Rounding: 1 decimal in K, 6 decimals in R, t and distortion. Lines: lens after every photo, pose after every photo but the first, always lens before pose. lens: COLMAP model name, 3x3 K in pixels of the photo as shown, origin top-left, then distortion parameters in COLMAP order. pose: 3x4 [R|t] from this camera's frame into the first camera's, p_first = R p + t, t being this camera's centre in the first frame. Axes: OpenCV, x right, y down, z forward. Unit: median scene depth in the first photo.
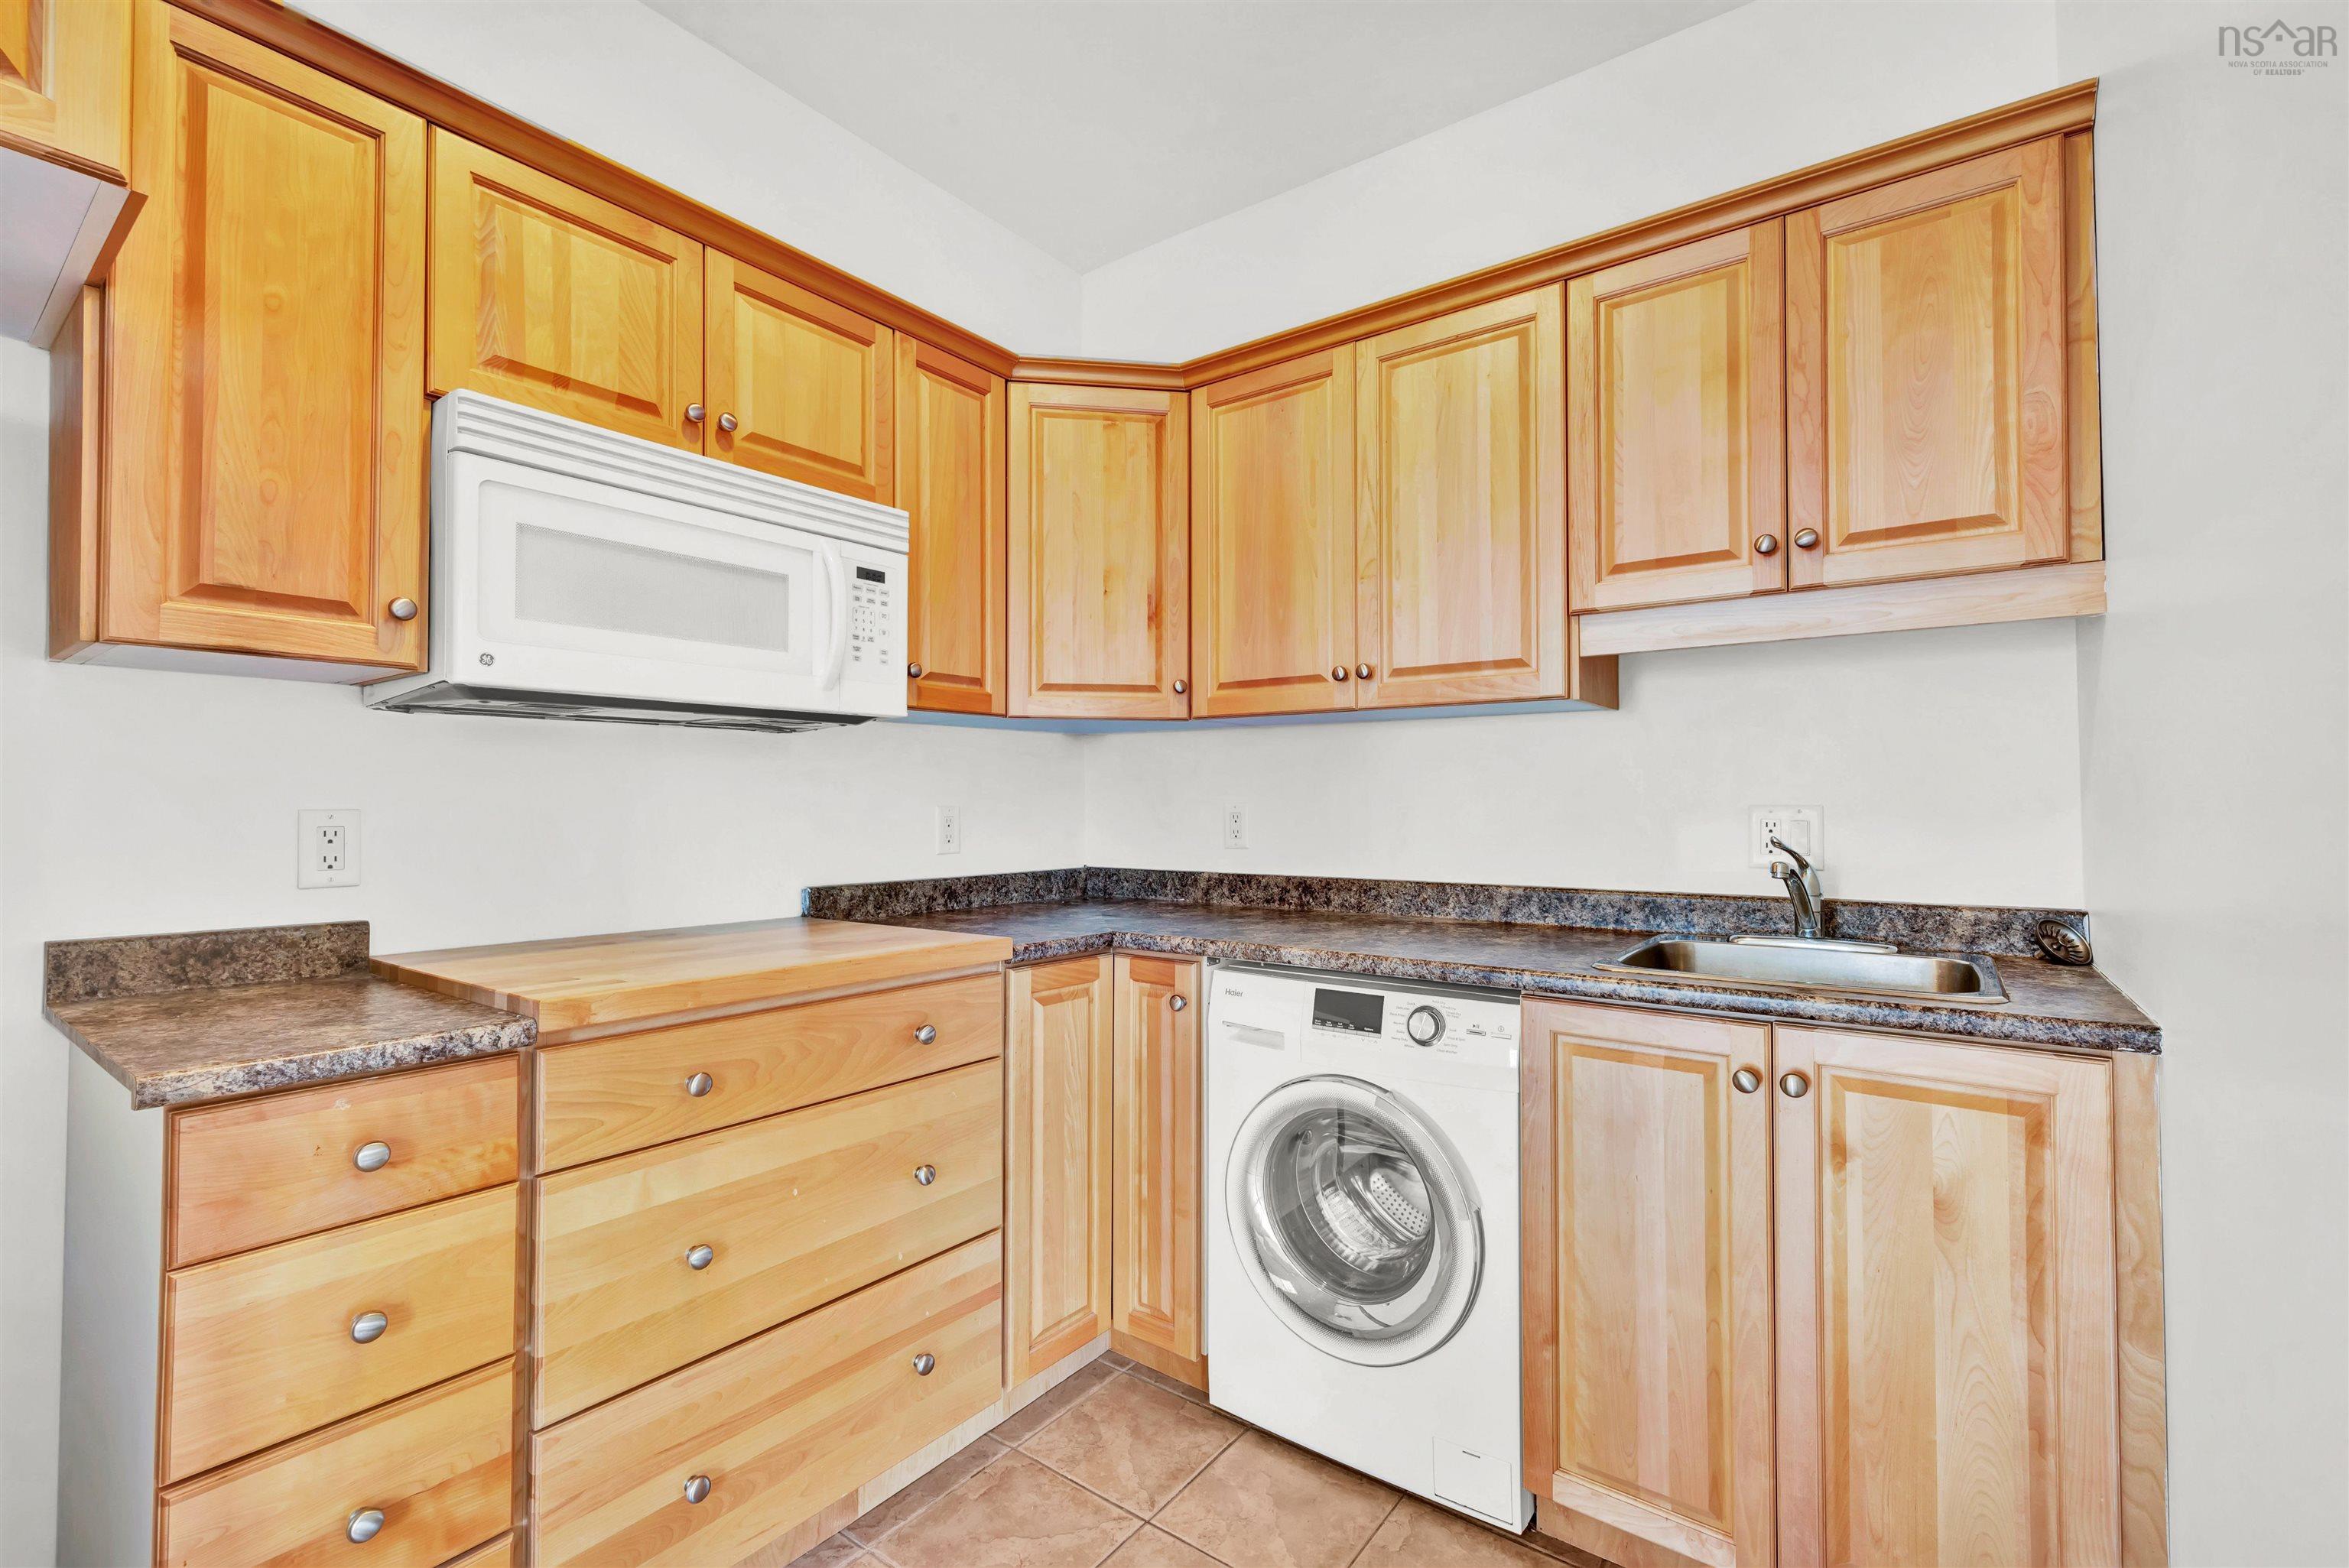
lens RADIAL K [[1018.2, 0, 1172.6], [0, 1018.2, 786.4], [0, 0, 1]] dist [-0.000305, 0.000304]
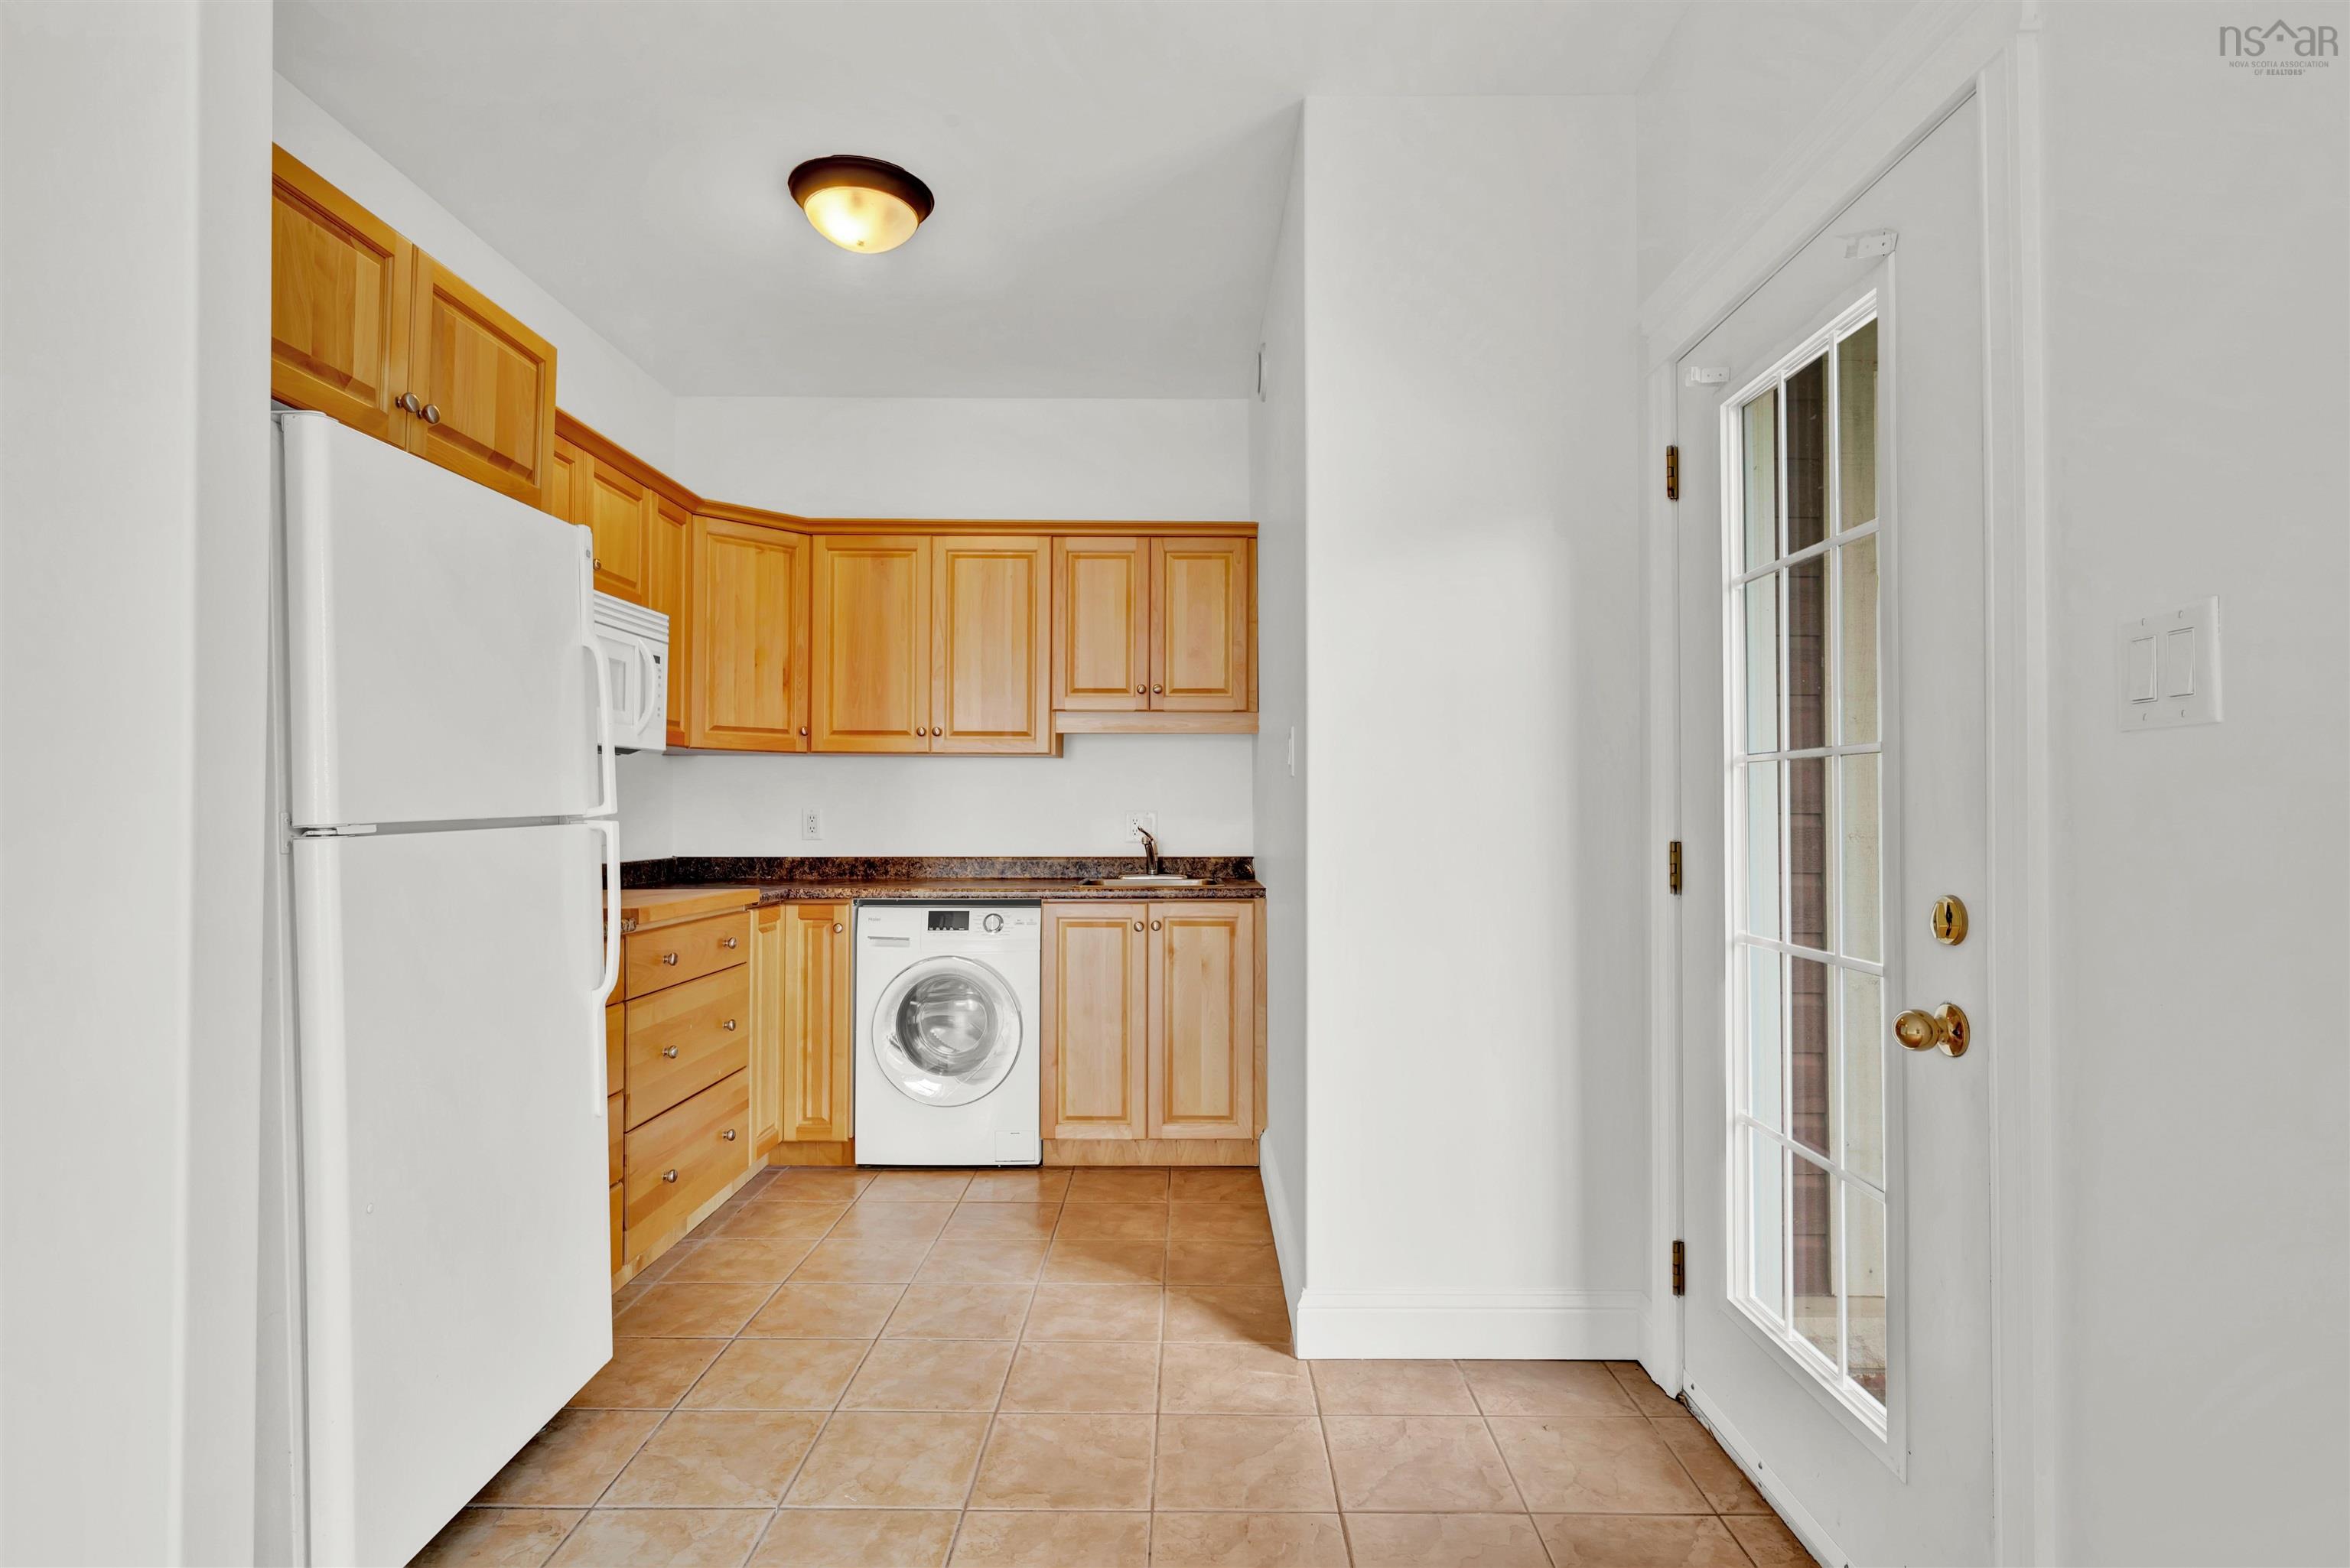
lens RADIAL K [[1229.0, 0, 1175.0], [0, 1229.0, 784.0], [0, 0, 1]] dist [-0.000070, -0.000007]
pose [[0.805021, 0.016198, 0.593025, -0.807942], [-0.013578, 0.999868, -0.008879, -0.013768], [-0.593091, -0.000905, 0.805135, -1.020614]]
